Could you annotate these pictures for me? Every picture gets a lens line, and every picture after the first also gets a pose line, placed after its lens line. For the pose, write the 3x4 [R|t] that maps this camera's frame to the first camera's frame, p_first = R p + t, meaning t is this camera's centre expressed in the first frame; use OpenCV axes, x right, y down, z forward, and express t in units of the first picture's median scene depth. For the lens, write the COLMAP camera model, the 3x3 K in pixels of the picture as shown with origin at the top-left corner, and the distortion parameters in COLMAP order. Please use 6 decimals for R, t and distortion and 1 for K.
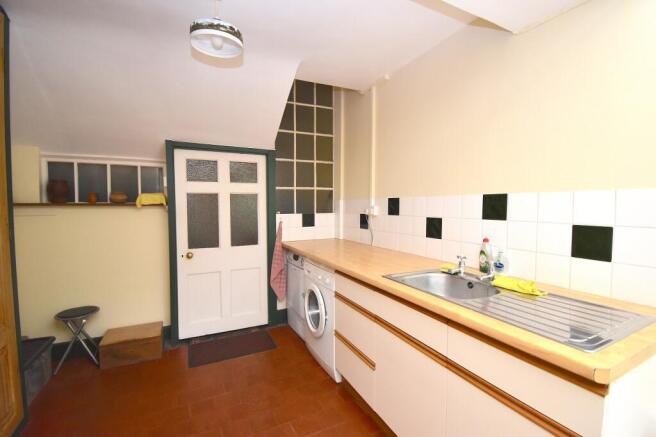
lens RADIAL K [[290.8, 0, 327.0], [0, 290.8, 219.2], [0, 0, 1]] dist [-0.000067, -0.000034]
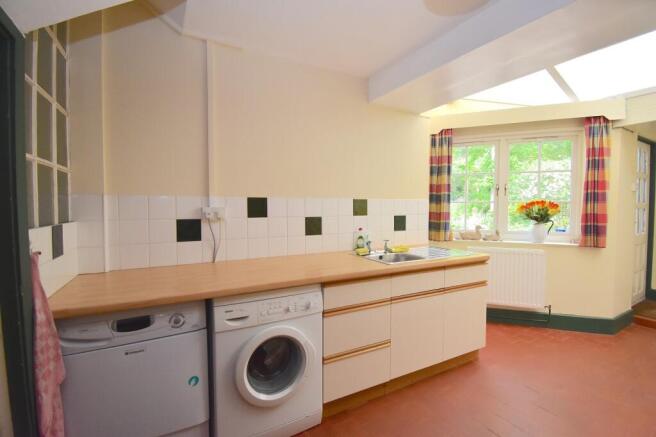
lens RADIAL K [[290.8, 0, 326.5], [0, 290.8, 215.4], [0, 0, 1]] dist [-0.000067, -0.000034]
pose [[-0.040807, -0.038324, 0.998432, -0.793670], [0.038805, 0.998449, 0.039910, -0.056214], [-0.998413, 0.040373, -0.039257, 1.017887]]
